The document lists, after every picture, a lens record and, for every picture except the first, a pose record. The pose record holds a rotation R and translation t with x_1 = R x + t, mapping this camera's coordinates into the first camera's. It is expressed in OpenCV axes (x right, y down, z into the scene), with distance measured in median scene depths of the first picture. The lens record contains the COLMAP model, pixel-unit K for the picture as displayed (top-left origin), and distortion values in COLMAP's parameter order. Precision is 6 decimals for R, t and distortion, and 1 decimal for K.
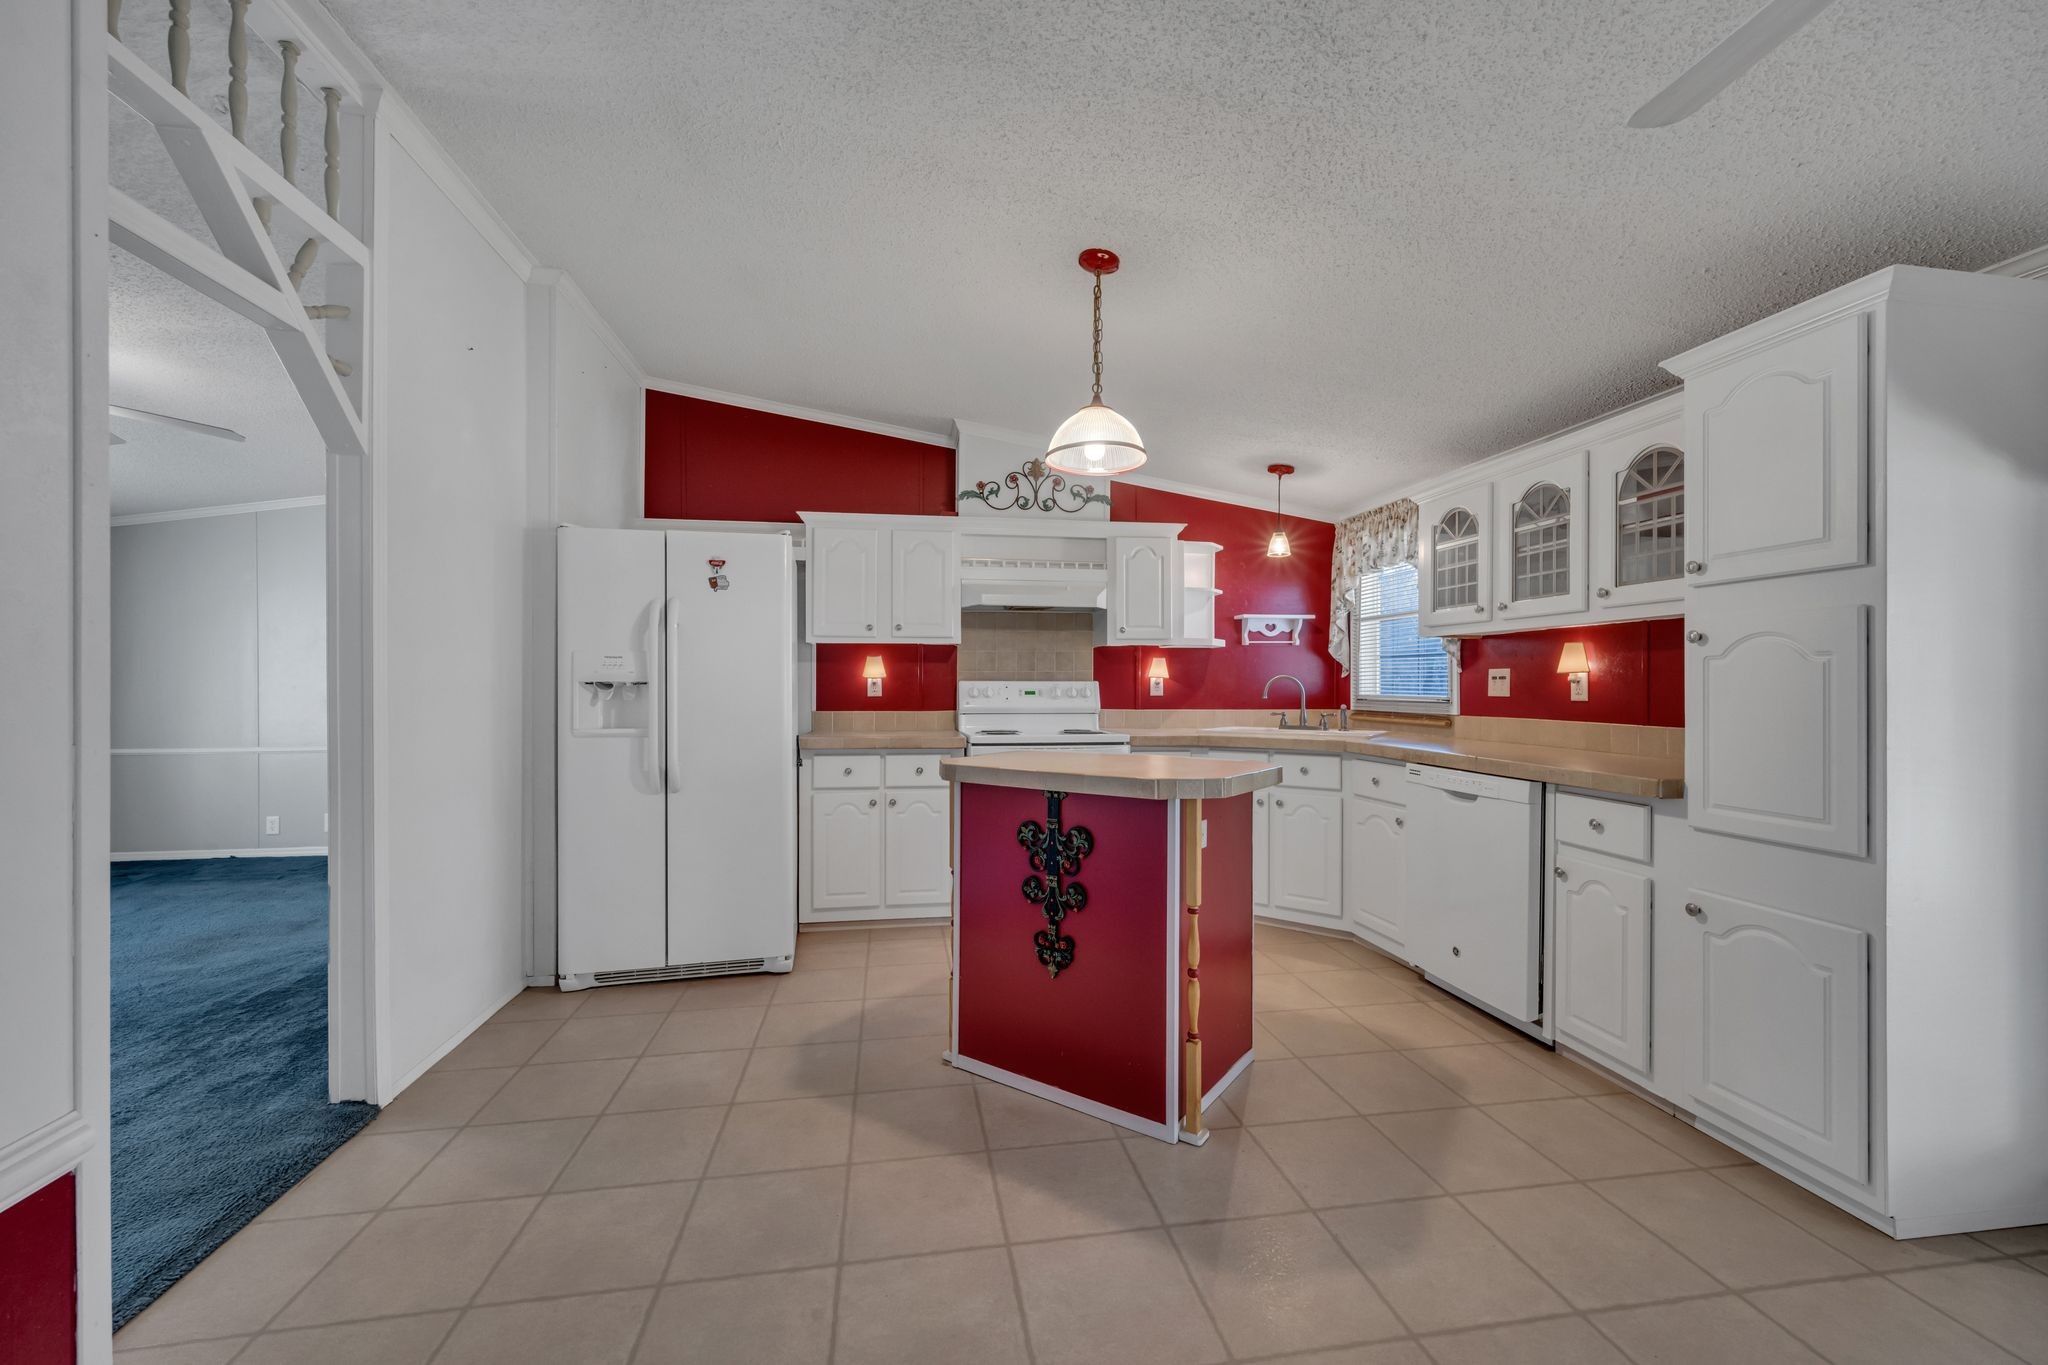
lens RADIAL K [[802.3, 0, 1024.0], [0, 802.3, 682.5], [0, 0, 1]] dist [0.000501, 0.000071]
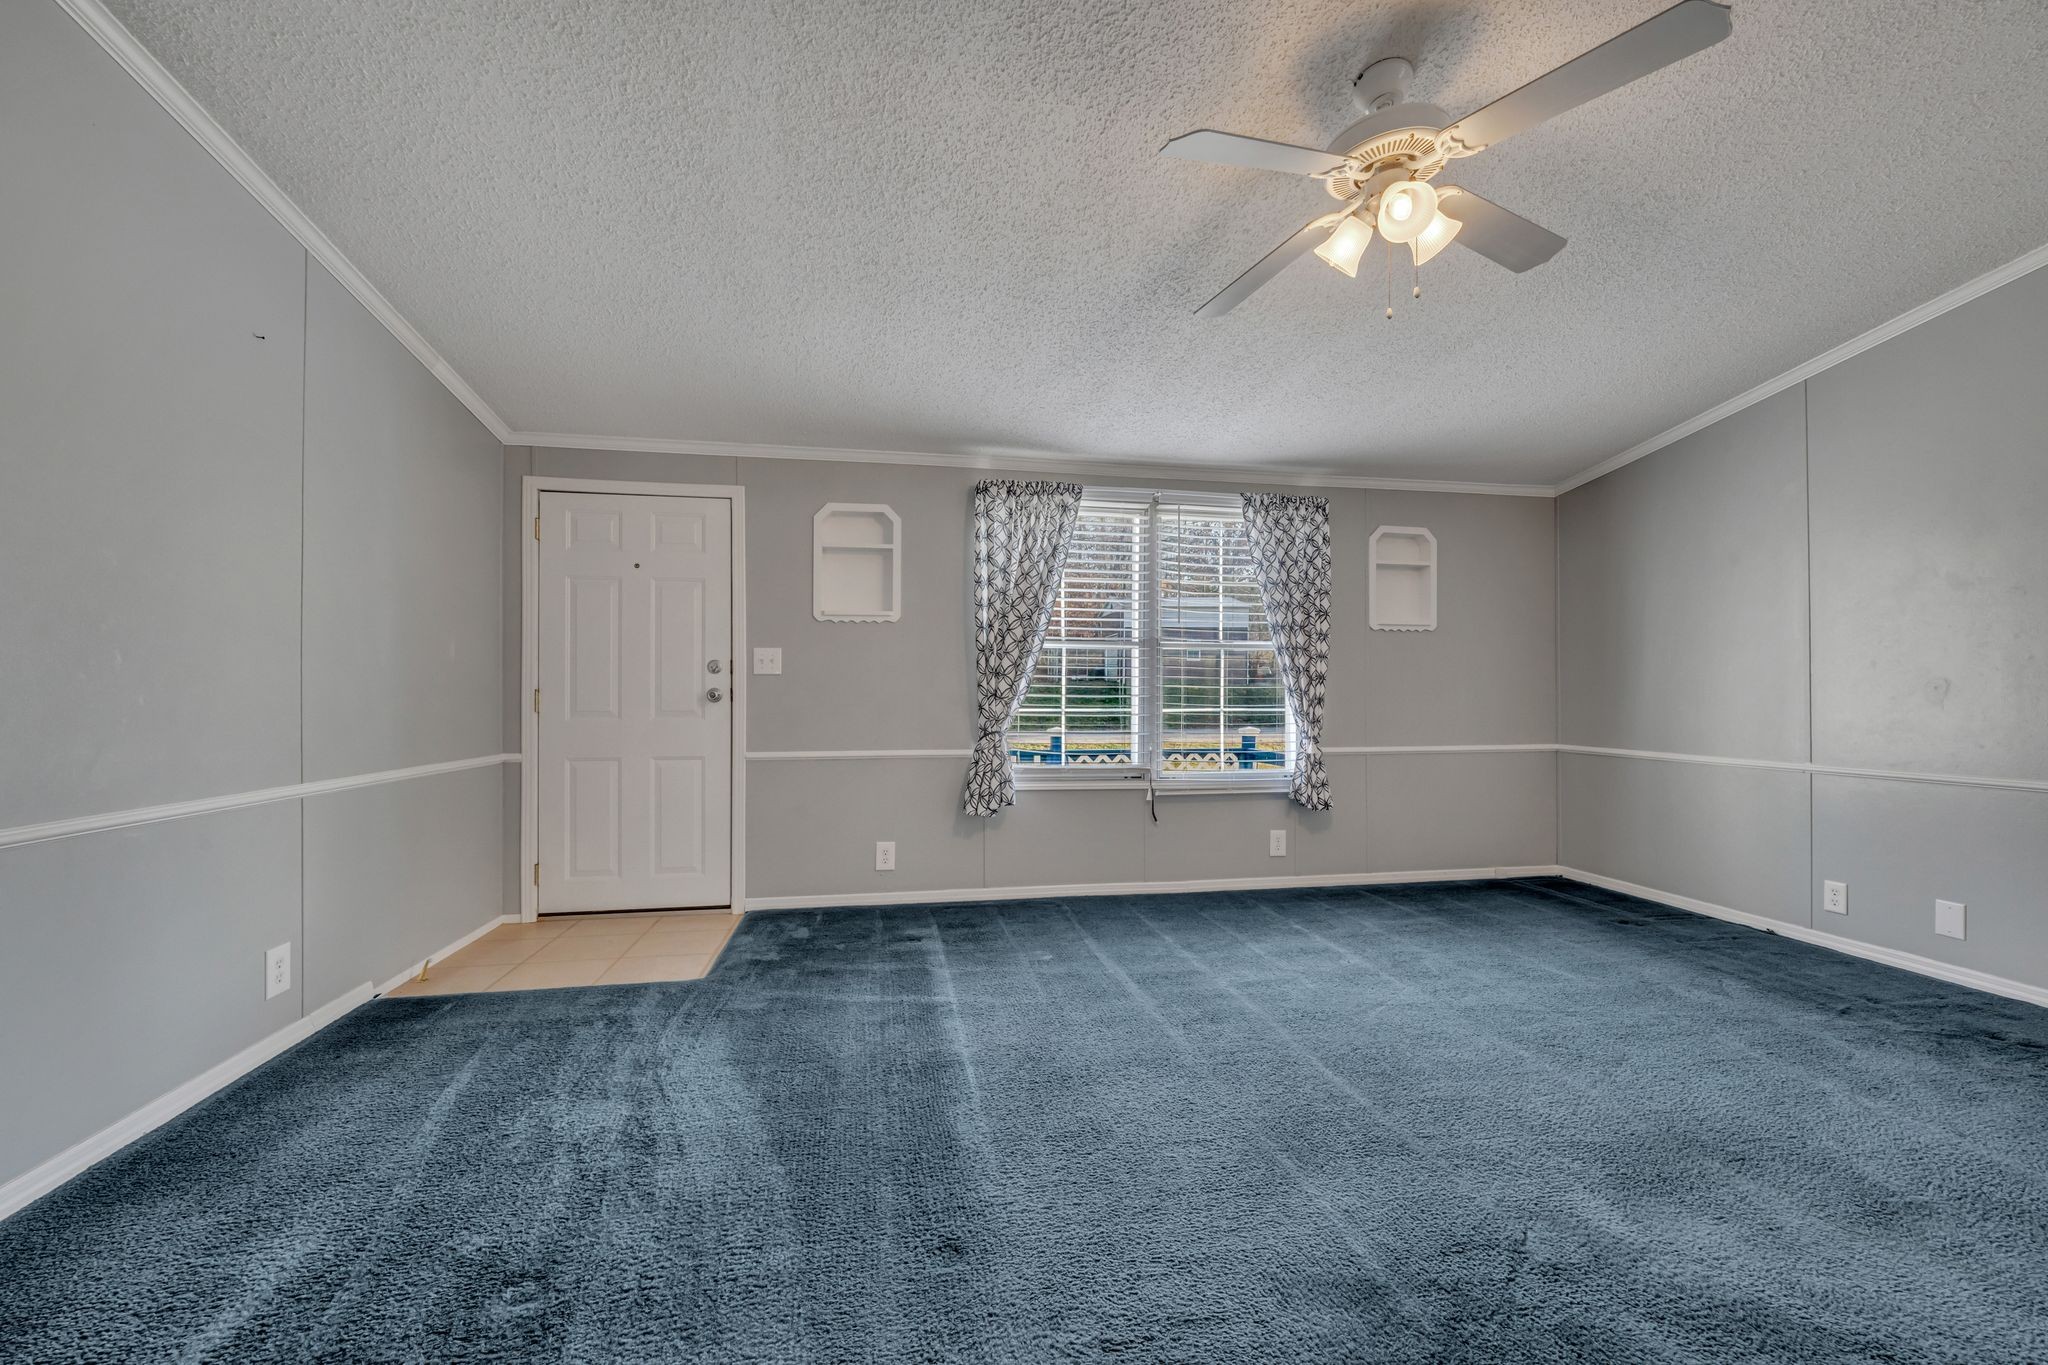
lens RADIAL K [[800.2, 0, 1025.4], [0, 800.2, 694.9], [0, 0, 1]] dist [0.001000, 0.000055]
pose [[0.014463, 0.003696, -0.999889, -0.488582], [0.001483, 0.999992, 0.003718, 0.034957], [0.999894, -0.001536, 0.014457, 0.544434]]
